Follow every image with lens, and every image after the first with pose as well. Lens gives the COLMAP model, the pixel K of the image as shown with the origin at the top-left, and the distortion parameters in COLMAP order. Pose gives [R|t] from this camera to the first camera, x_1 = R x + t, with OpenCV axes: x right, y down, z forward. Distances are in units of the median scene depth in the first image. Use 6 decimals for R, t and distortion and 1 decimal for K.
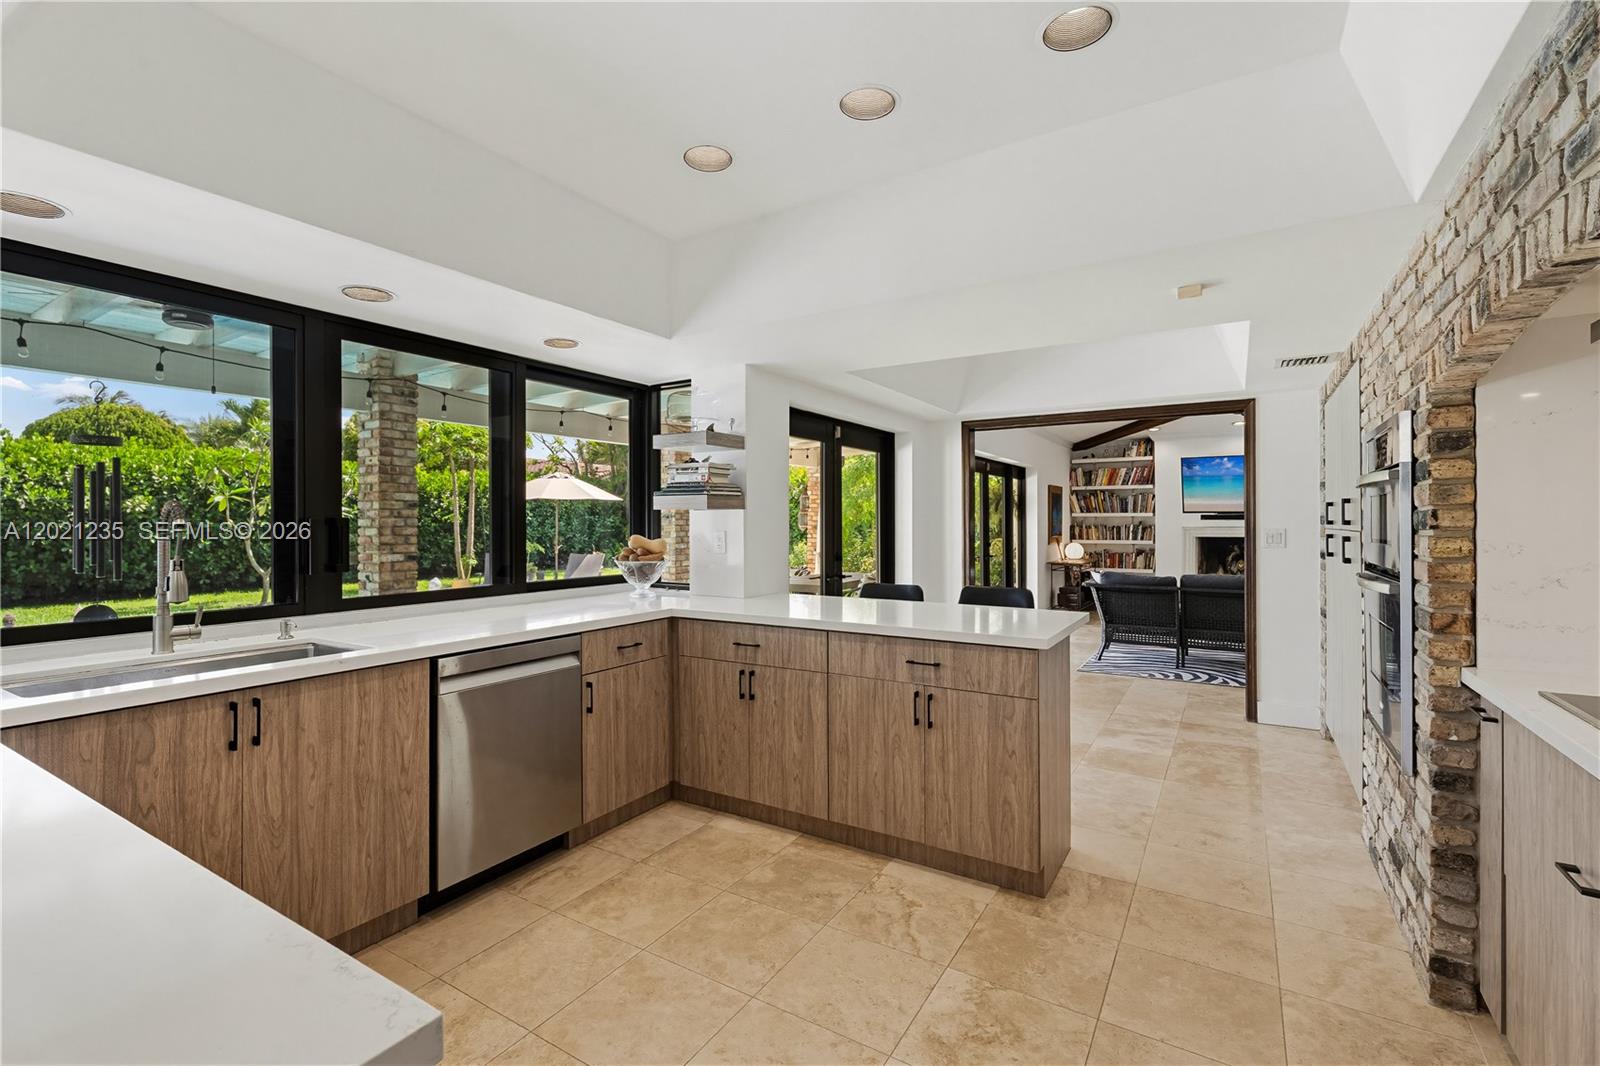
lens RADIAL K [[710.9, 0, 793.7], [0, 710.9, 524.0], [0, 0, 1]] dist [0.002197, -0.000204]
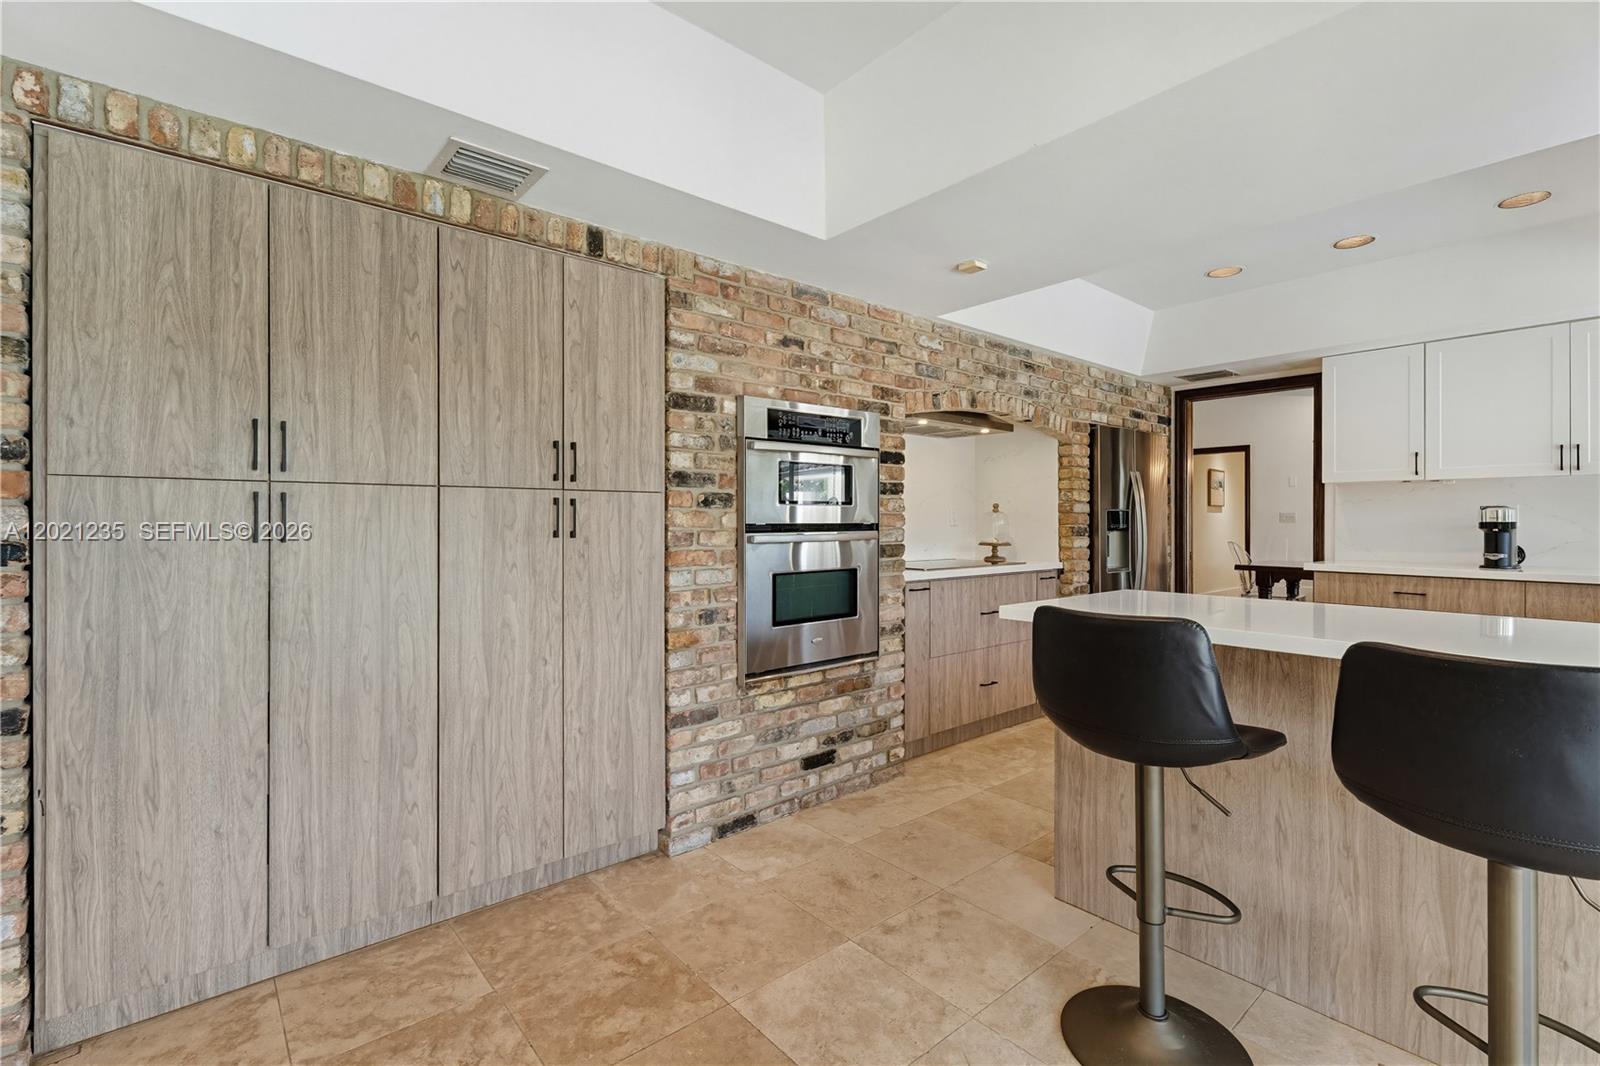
lens RADIAL K [[710.9, 0, 788.1], [0, 710.9, 523.0], [0, 0, 1]] dist [0.002197, -0.000204]
pose [[-0.947343, 0.005512, 0.320175, 0.416738], [0.007247, 0.999965, 0.004226, 0.043478], [-0.320140, 0.006323, -0.947349, 1.829441]]
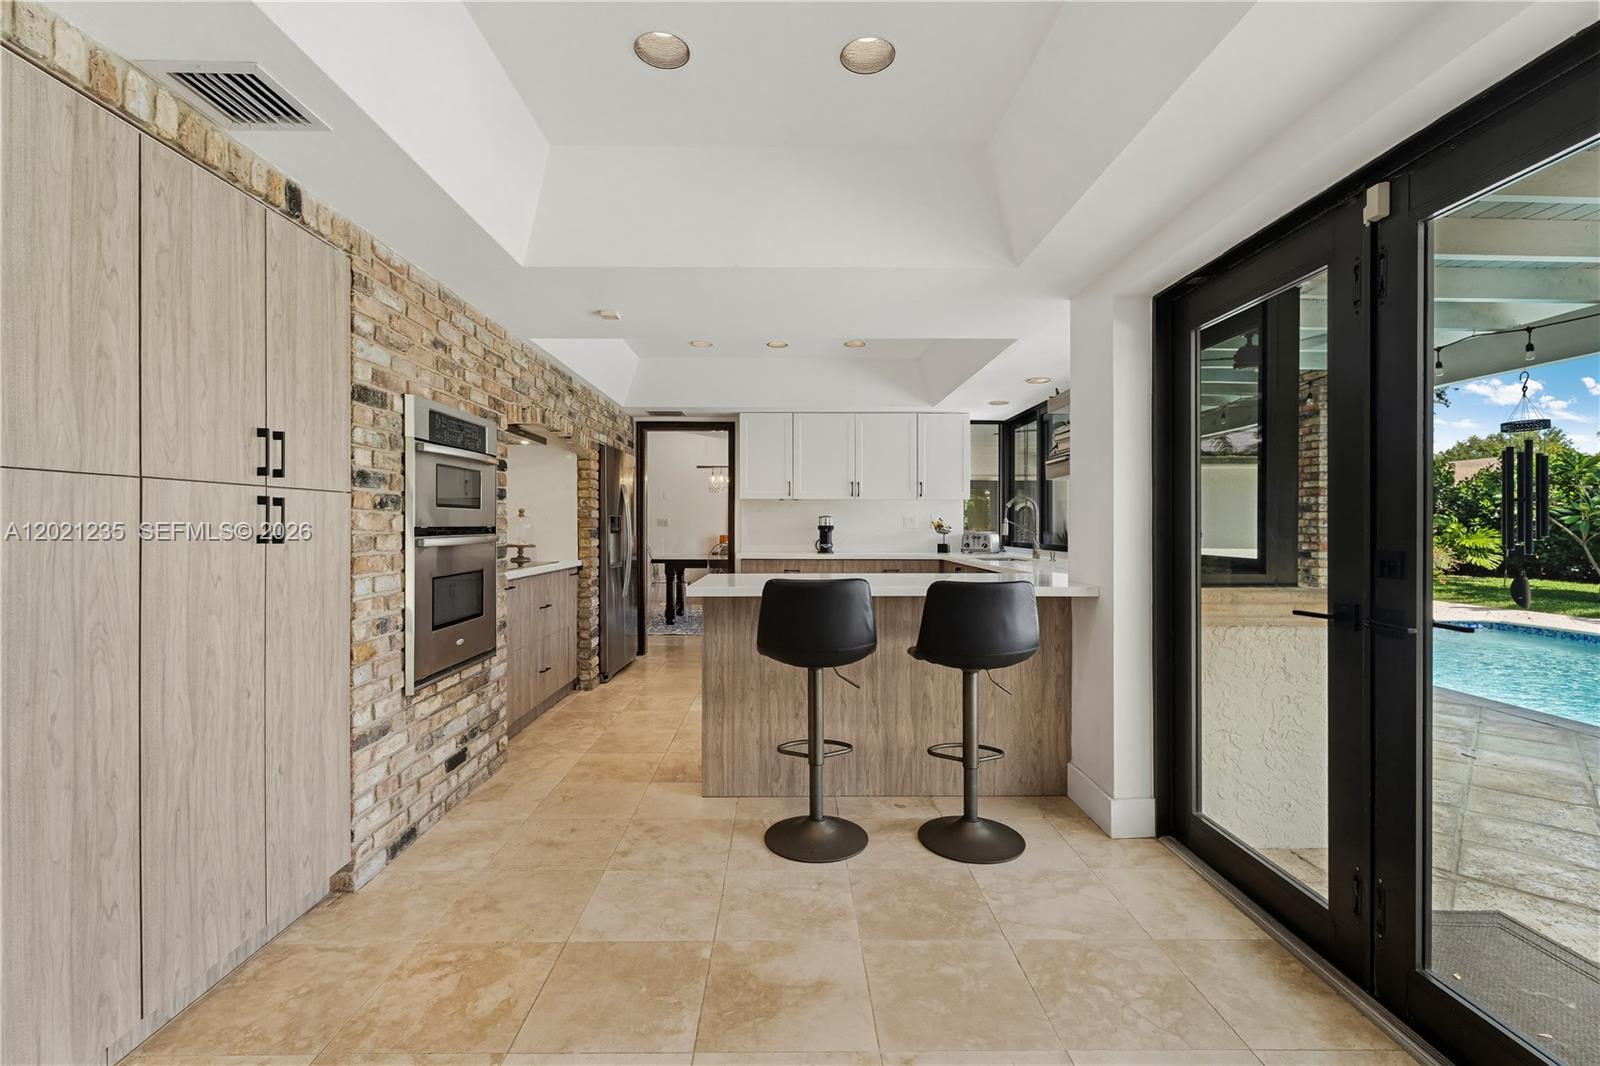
lens RADIAL K [[710.9, 0, 779.2], [0, 710.9, 528.1], [0, 0, 1]] dist [0.002197, -0.000204]
pose [[-0.856966, 0.006908, -0.515327, 0.840619], [0.001776, 0.999944, 0.010452, 0.040628], [0.515371, 0.008042, -0.856930, 1.979032]]
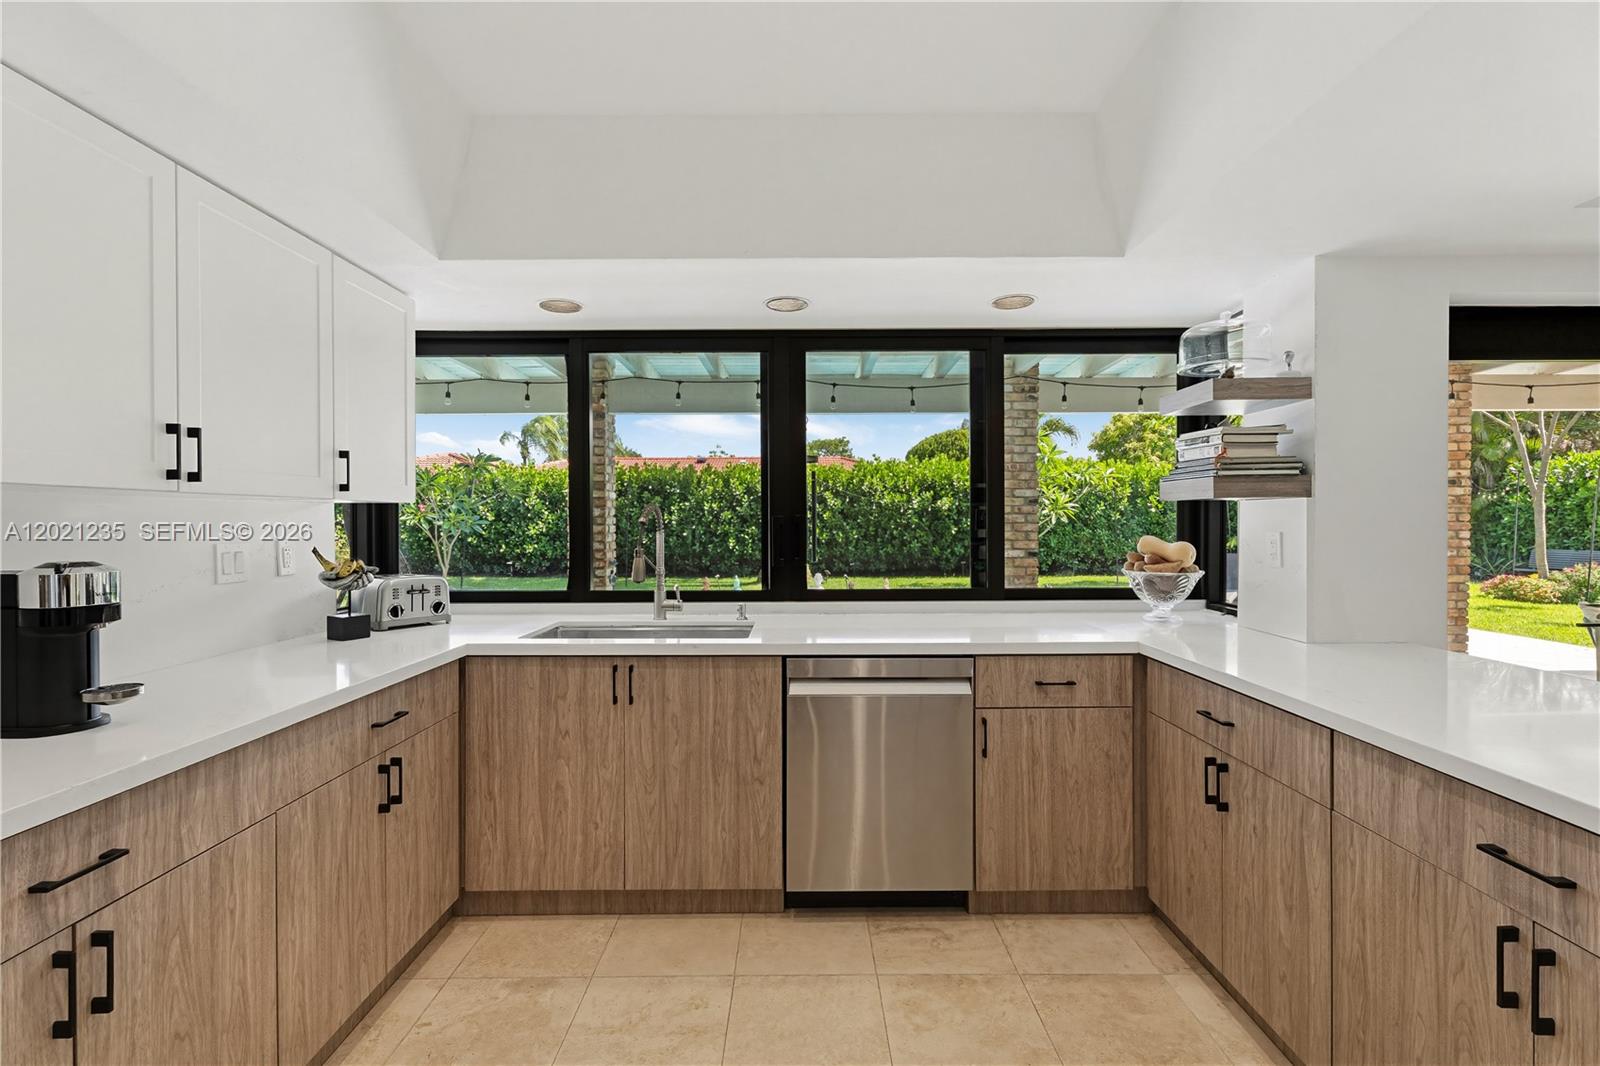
lens RADIAL K [[710.9, 0, 803.5], [0, 710.9, 527.1], [0, 0, 1]] dist [0.002197, -0.000204]
pose [[0.528401, 0.008490, -0.848953, 0.279702], [0.002015, 0.999935, 0.011254, -0.003135], [0.848993, -0.007657, 0.528349, 0.396375]]
